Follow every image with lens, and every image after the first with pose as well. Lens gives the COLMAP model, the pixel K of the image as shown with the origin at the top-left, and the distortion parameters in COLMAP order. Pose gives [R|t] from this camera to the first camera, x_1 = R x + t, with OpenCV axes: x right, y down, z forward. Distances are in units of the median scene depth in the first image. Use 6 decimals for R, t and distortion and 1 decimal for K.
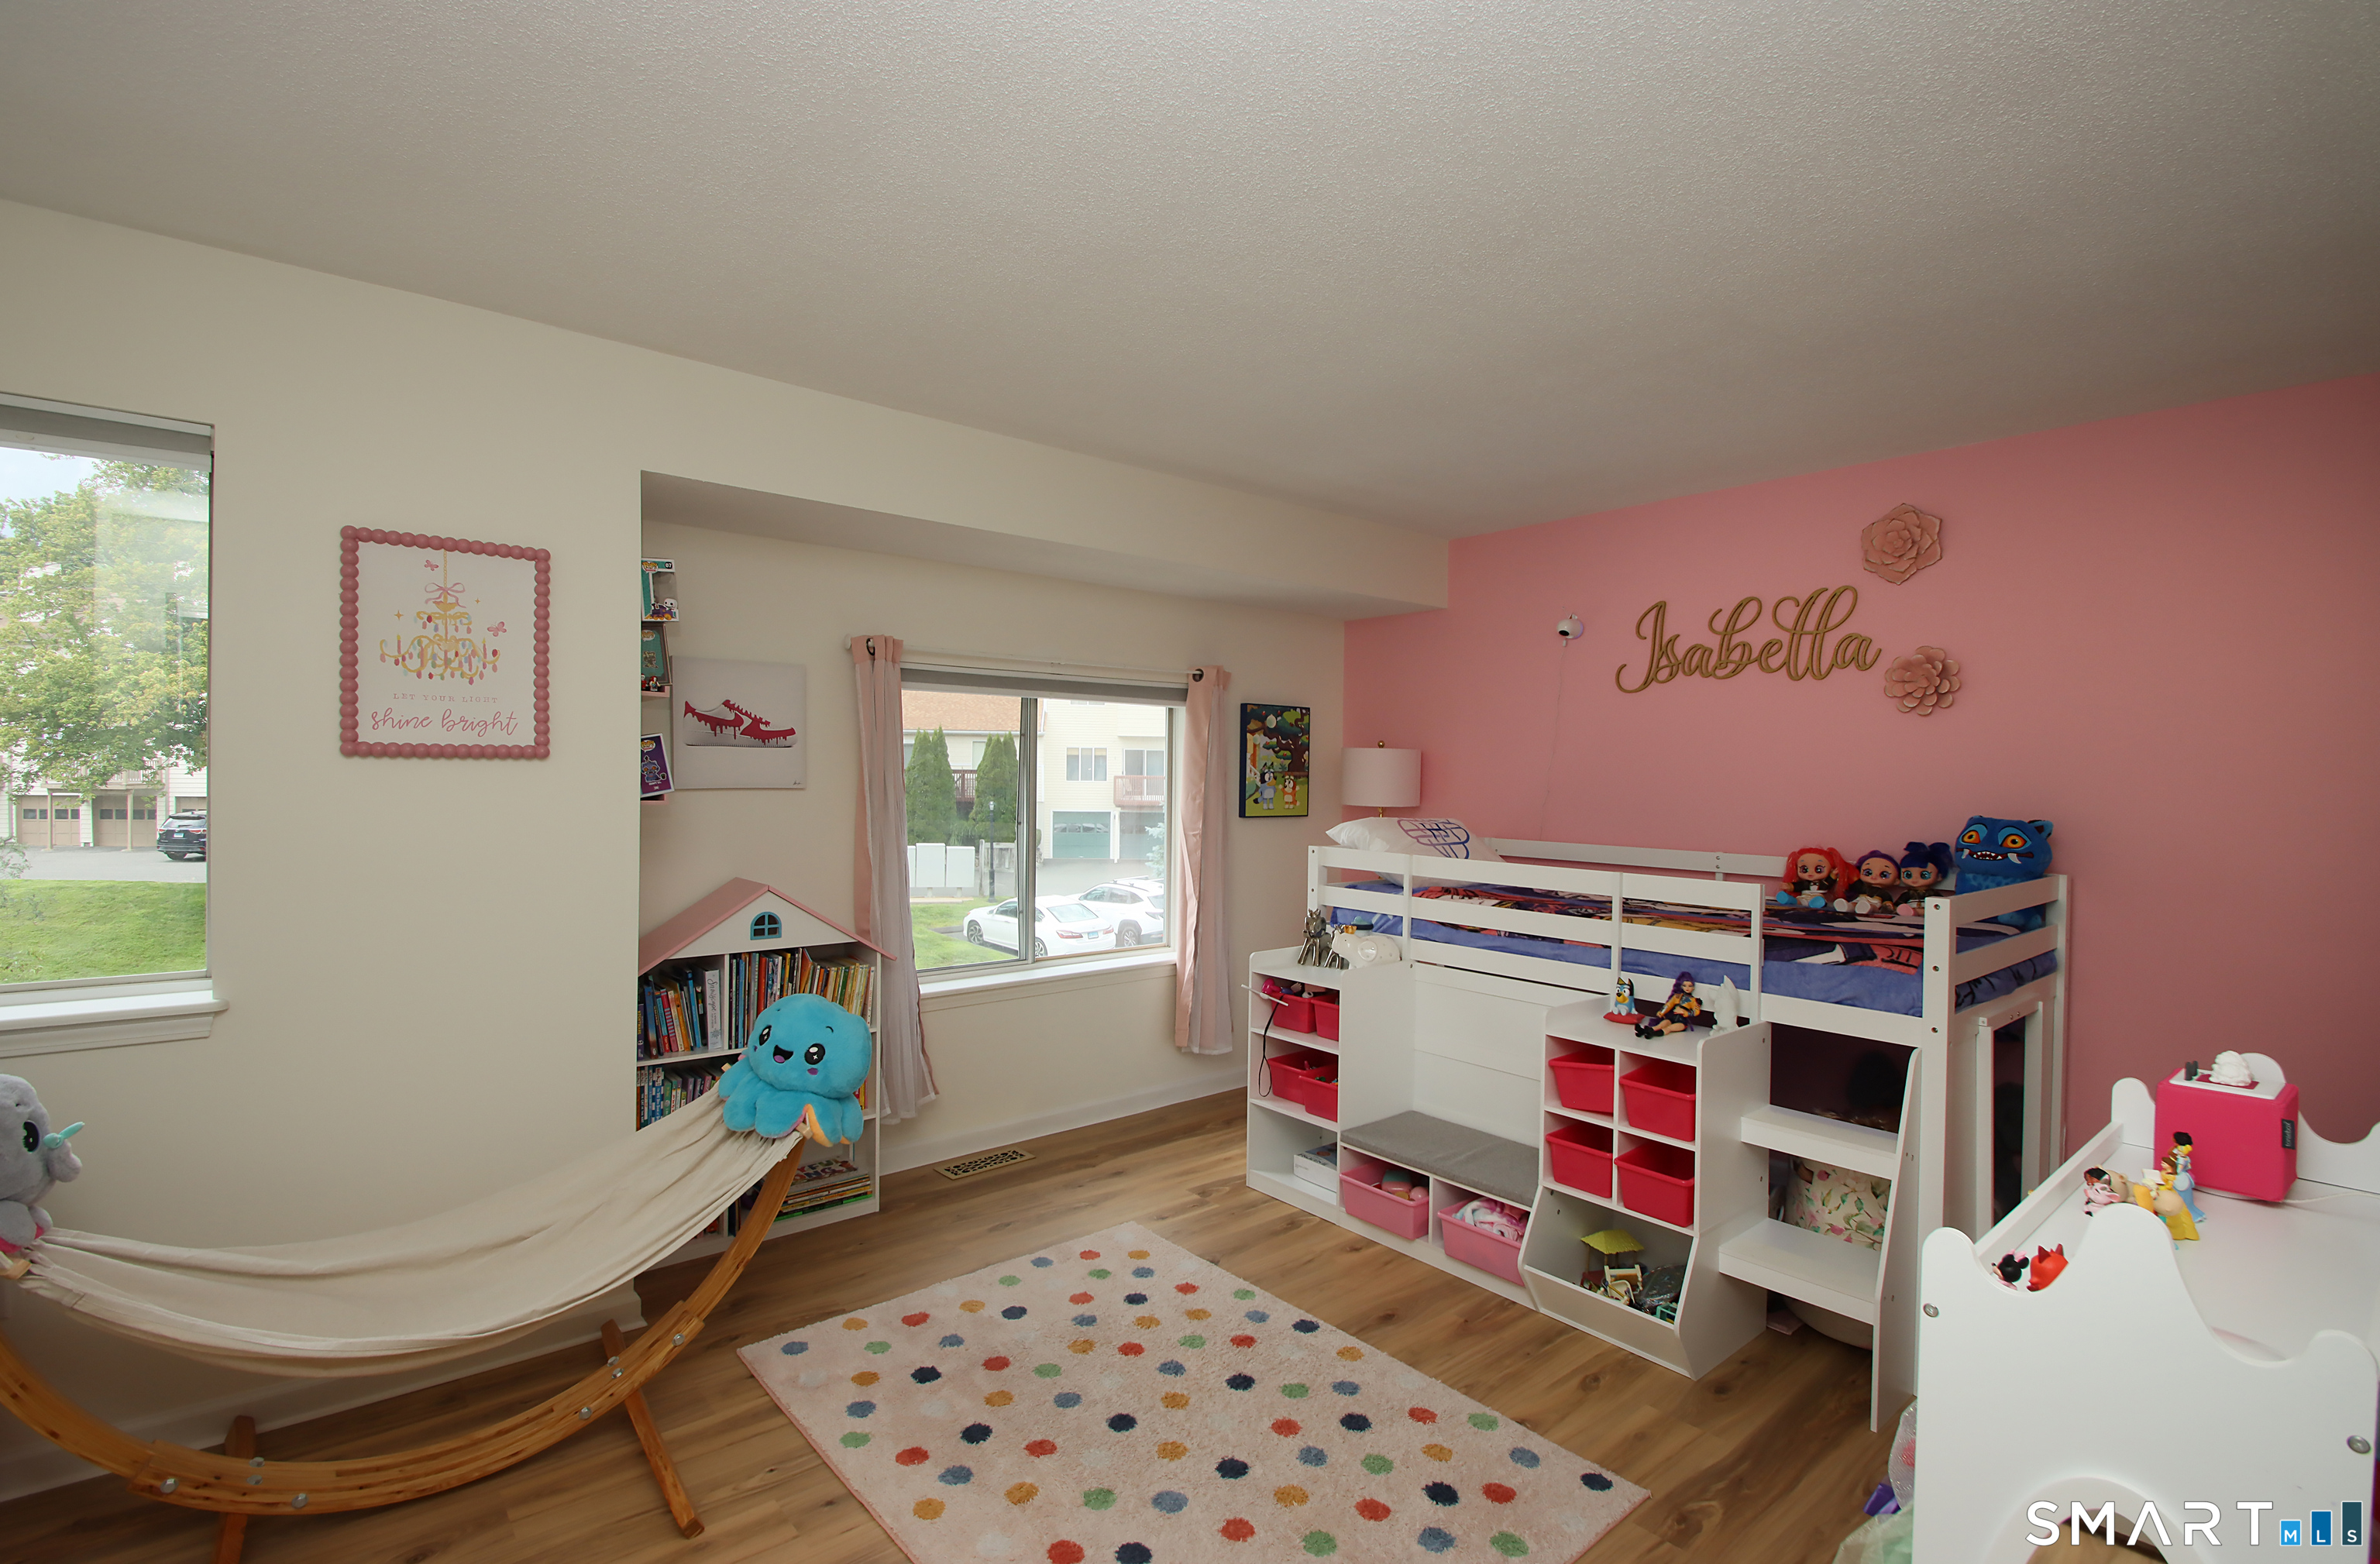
lens RADIAL K [[1109.2, 0, 1202.0], [0, 1109.2, 799.2], [0, 0, 1]] dist [0.003266, 0.000521]
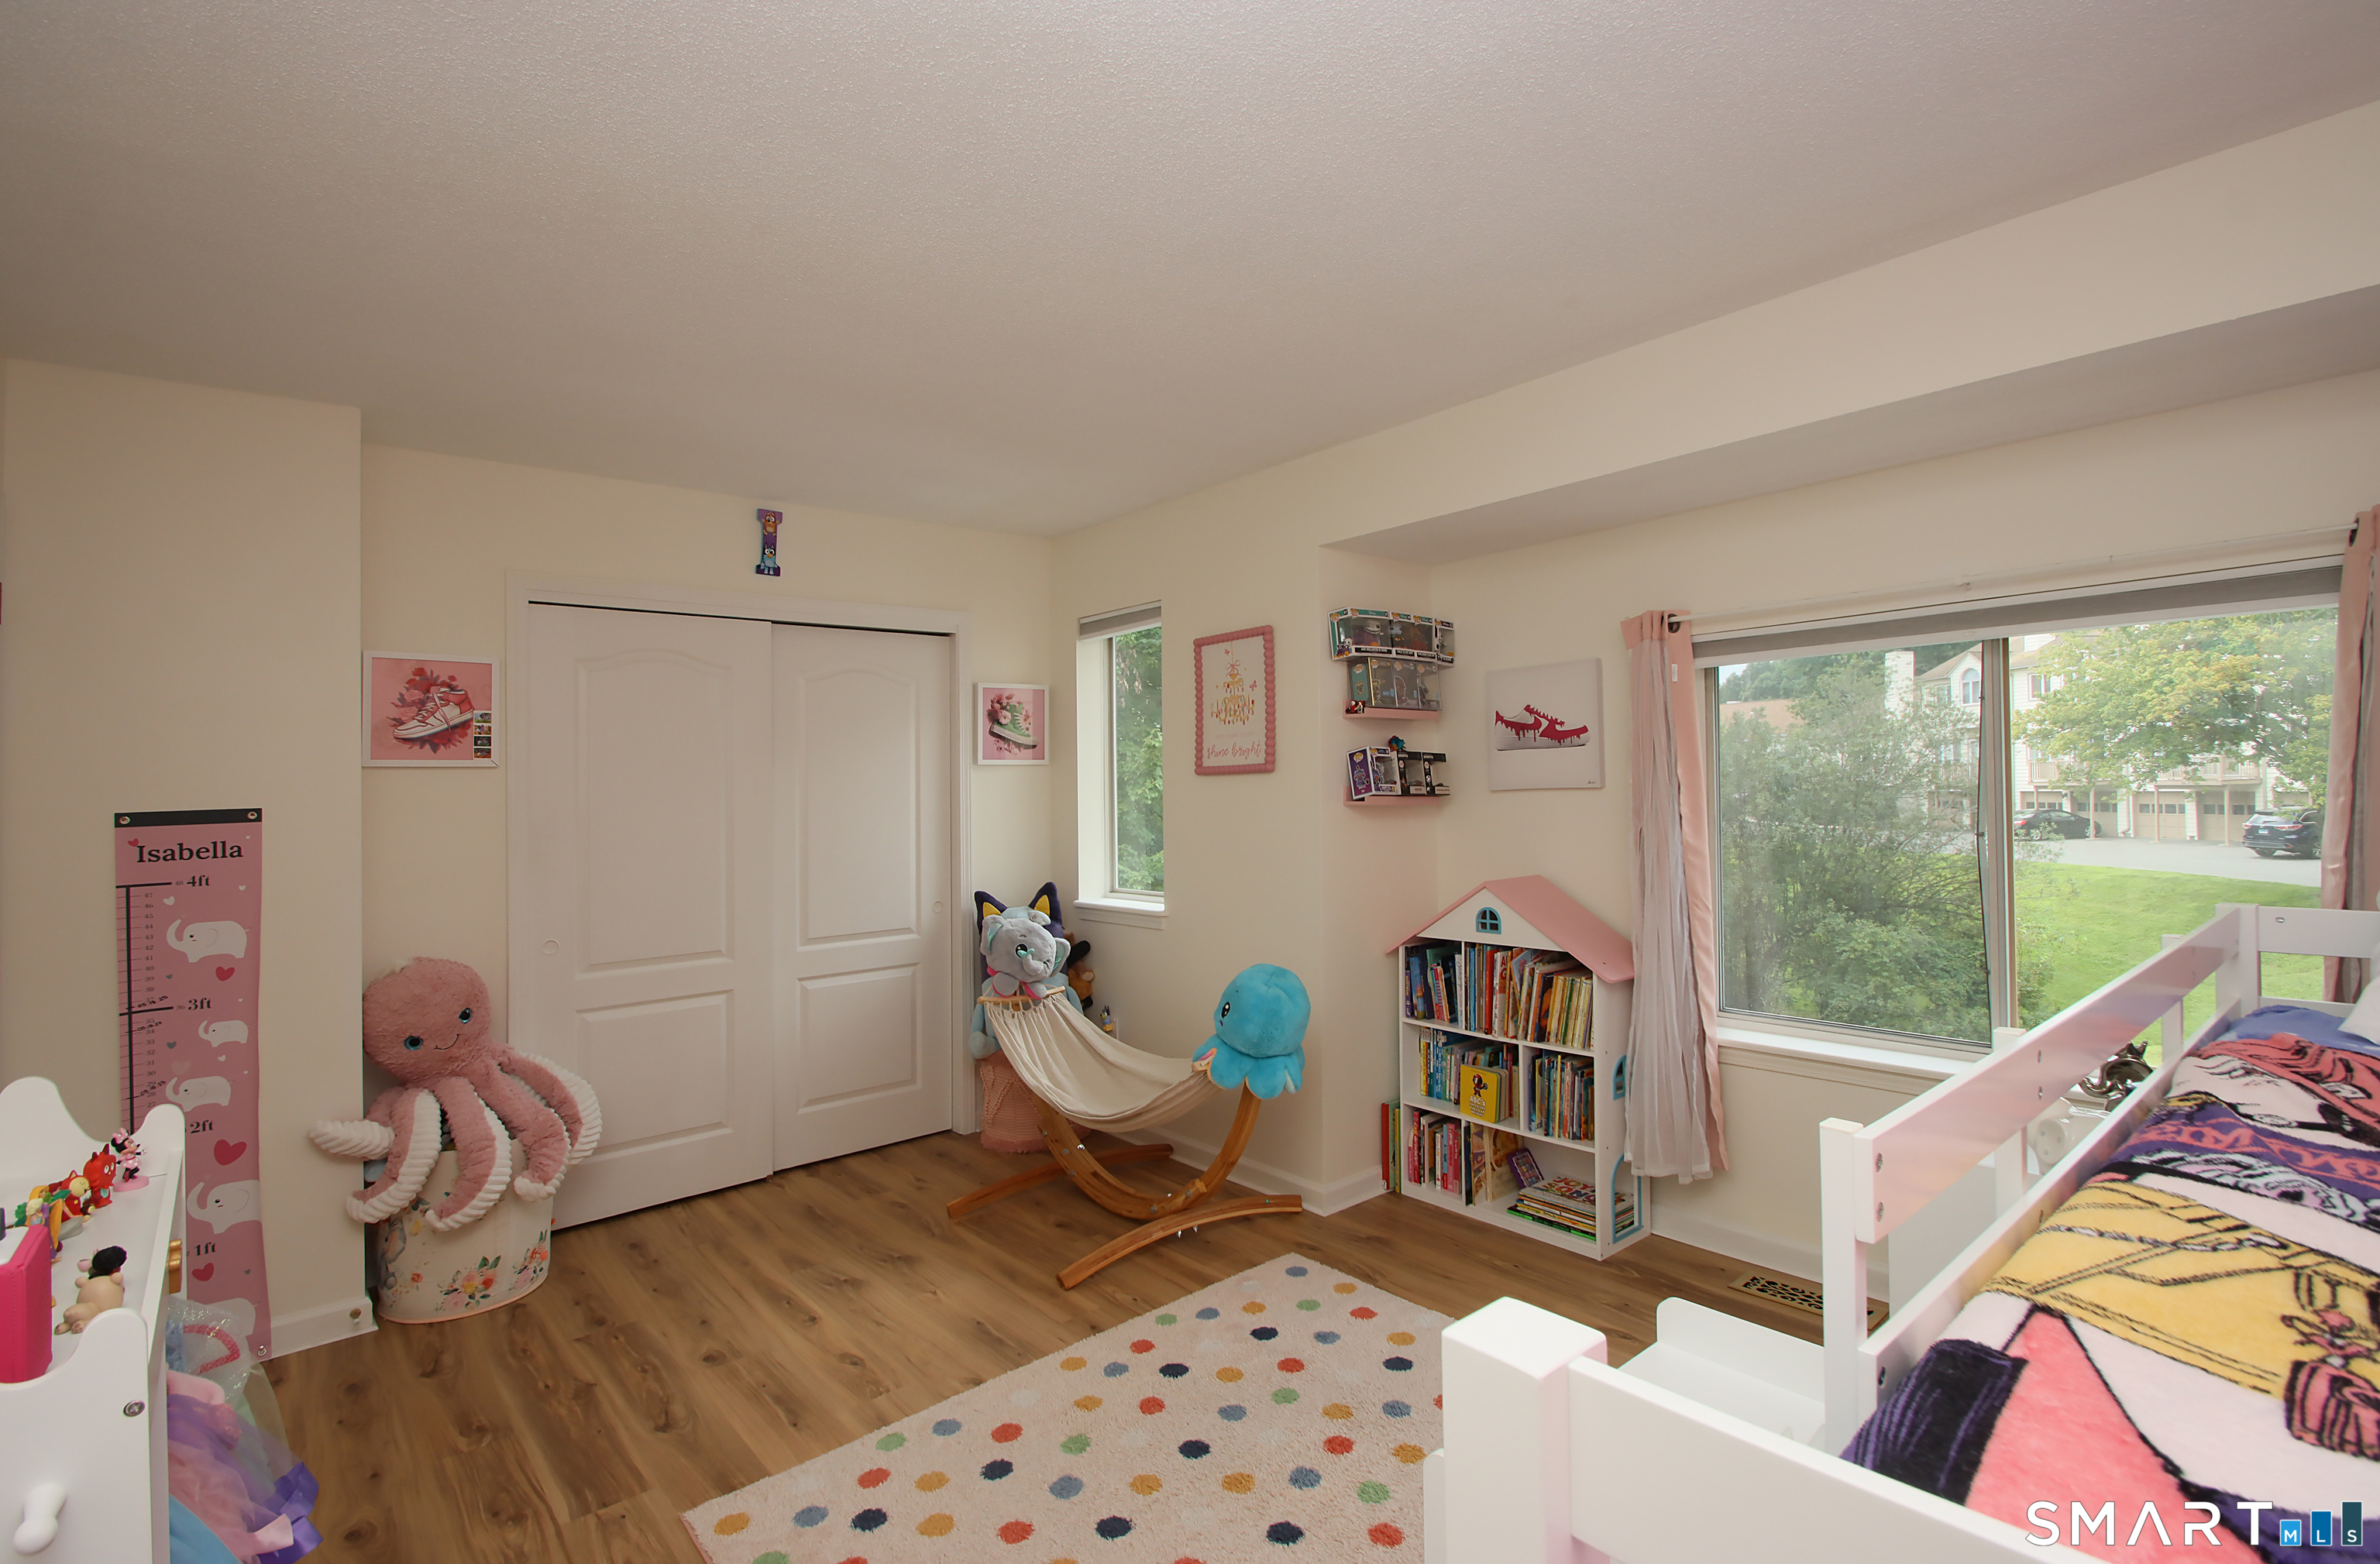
lens RADIAL K [[1109.2, 0, 1202.1], [0, 1109.2, 766.7], [0, 0, 1]] dist [0.003266, 0.000521]
pose [[-0.008590, -0.029104, -0.999539, 0.660528], [0.004444, 0.999565, -0.029143, -0.001870], [0.999953, -0.004692, -0.008457, 0.739225]]
